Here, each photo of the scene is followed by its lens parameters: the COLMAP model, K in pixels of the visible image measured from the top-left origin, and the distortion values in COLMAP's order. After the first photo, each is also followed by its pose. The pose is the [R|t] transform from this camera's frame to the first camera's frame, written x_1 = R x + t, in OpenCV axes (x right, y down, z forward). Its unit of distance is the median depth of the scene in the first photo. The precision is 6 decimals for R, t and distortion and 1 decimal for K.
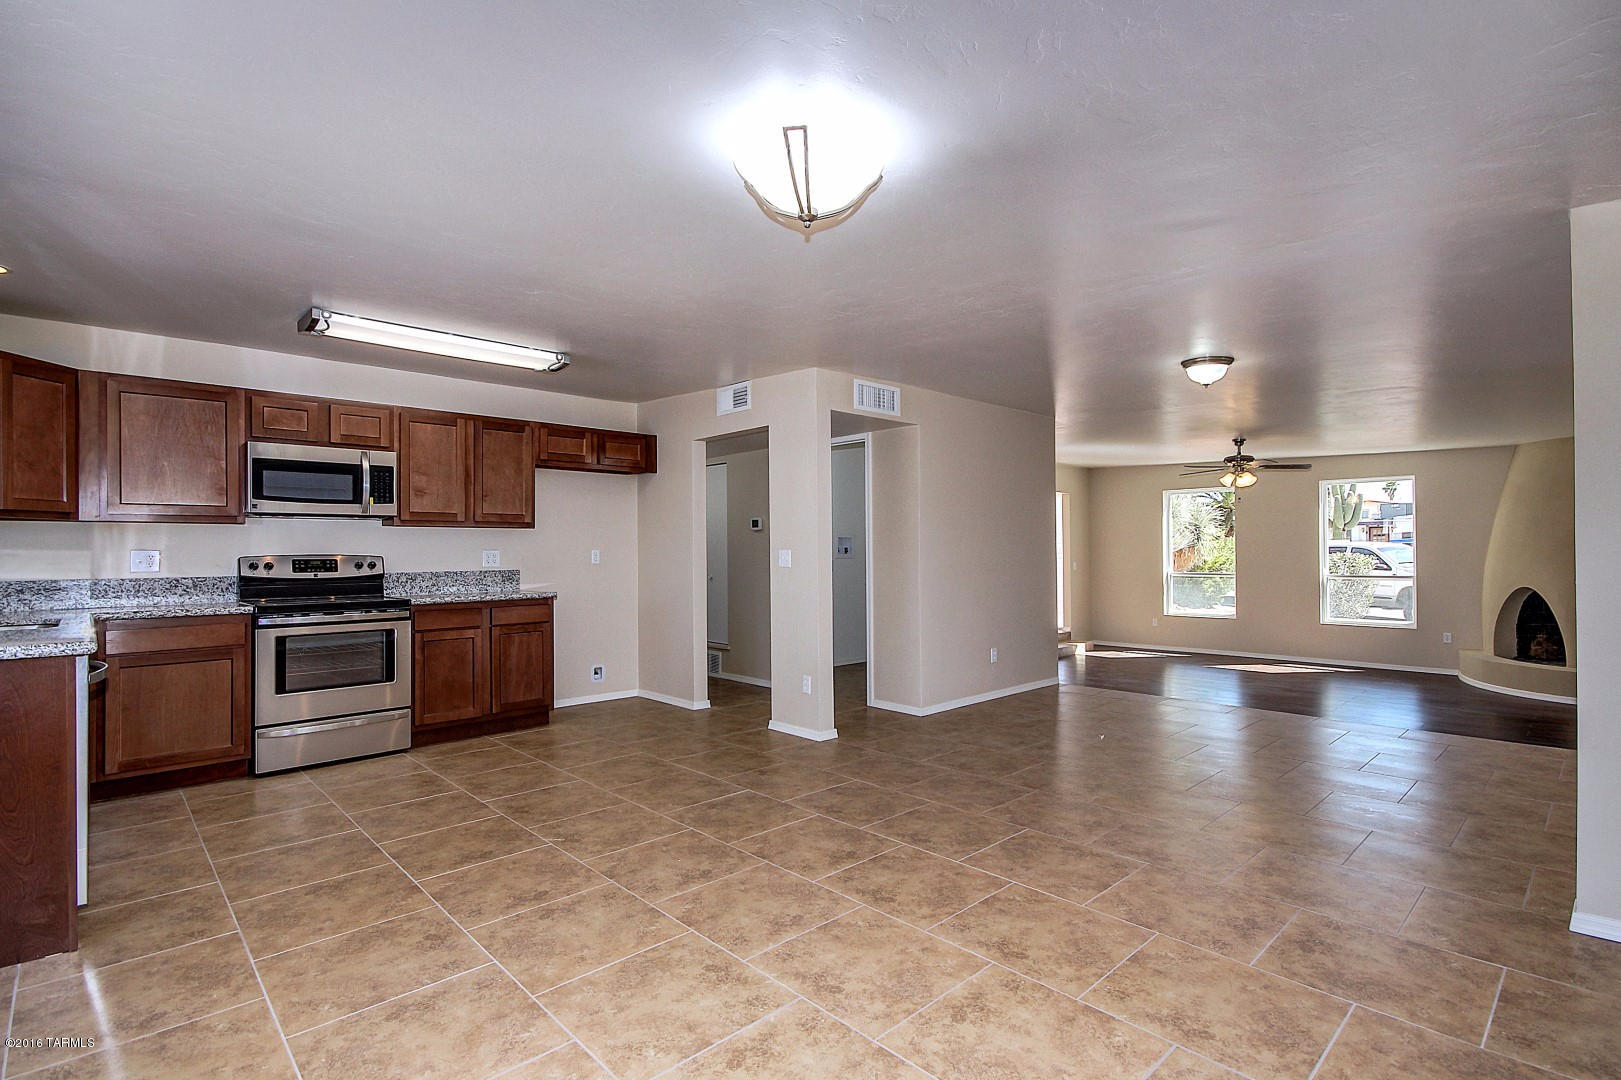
lens RADIAL K [[765.5, 0, 821.9], [0, 765.5, 547.3], [0, 0, 1]] dist [-0.005411, 0.003773]
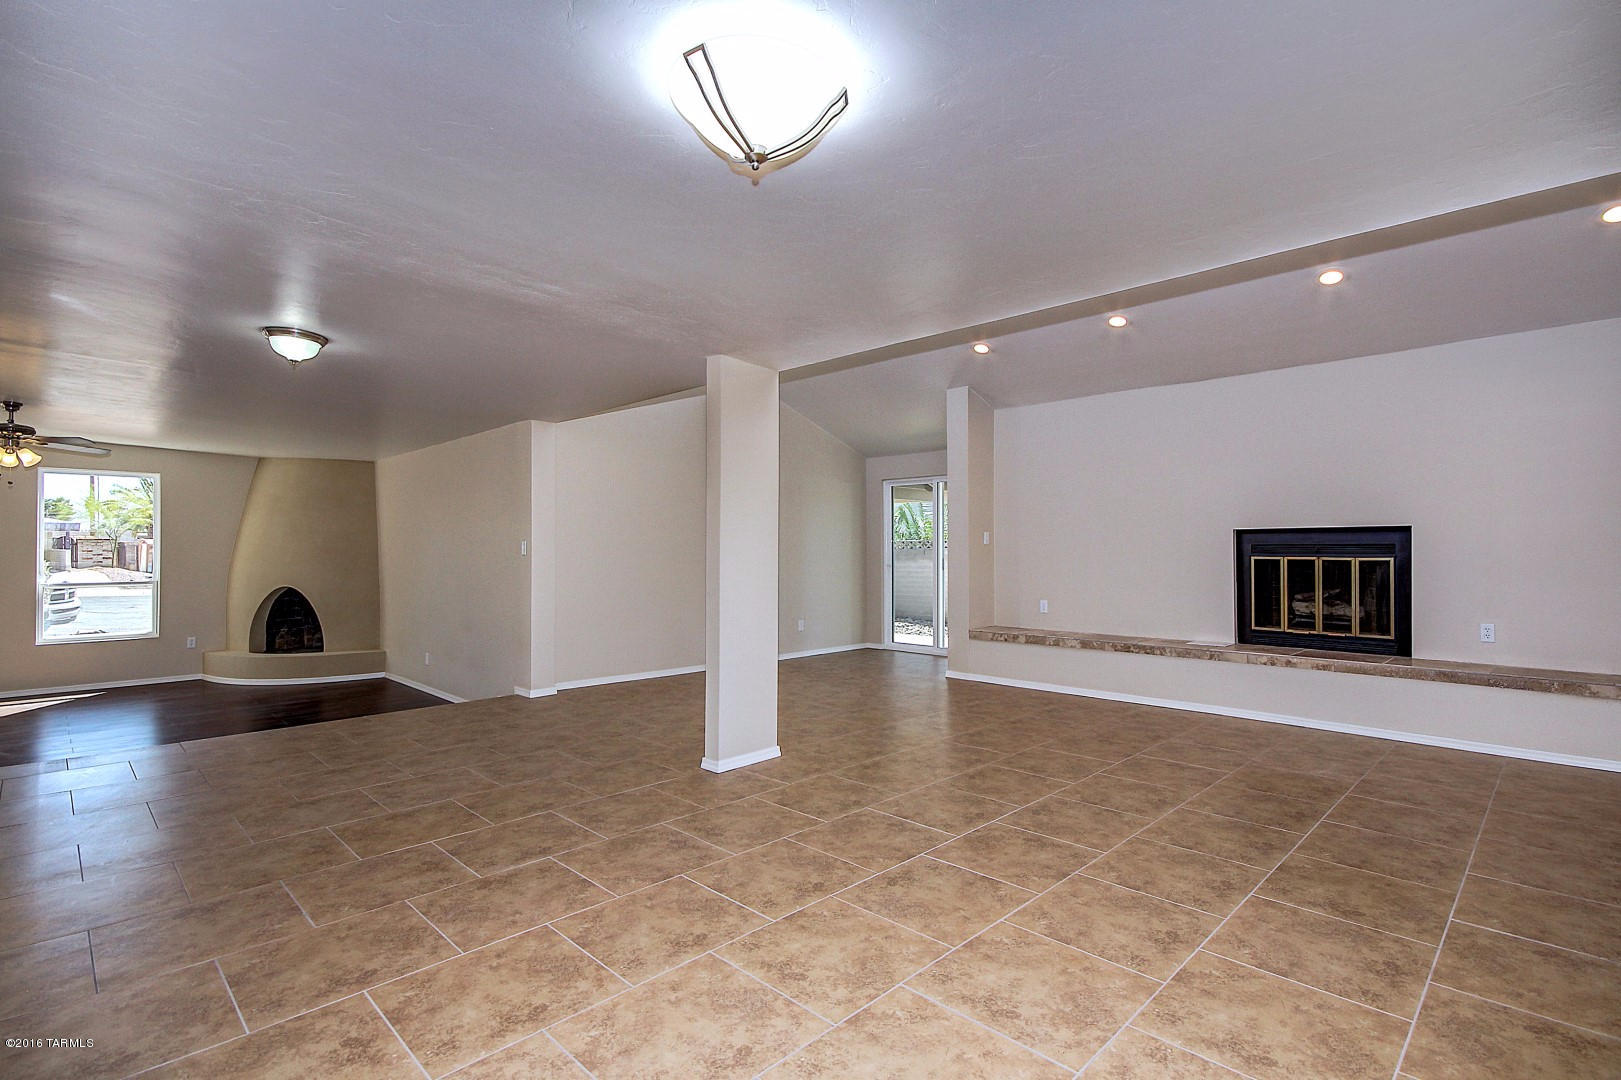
lens RADIAL K [[765.5, 0, 832.0], [0, 765.5, 535.7], [0, 0, 1]] dist [-0.005411, 0.003773]
pose [[-0.043260, 0.027611, 0.998682, -0.377281], [-0.004309, 0.999604, -0.027824, 0.008287], [-0.999055, -0.005507, -0.043124, 0.410590]]
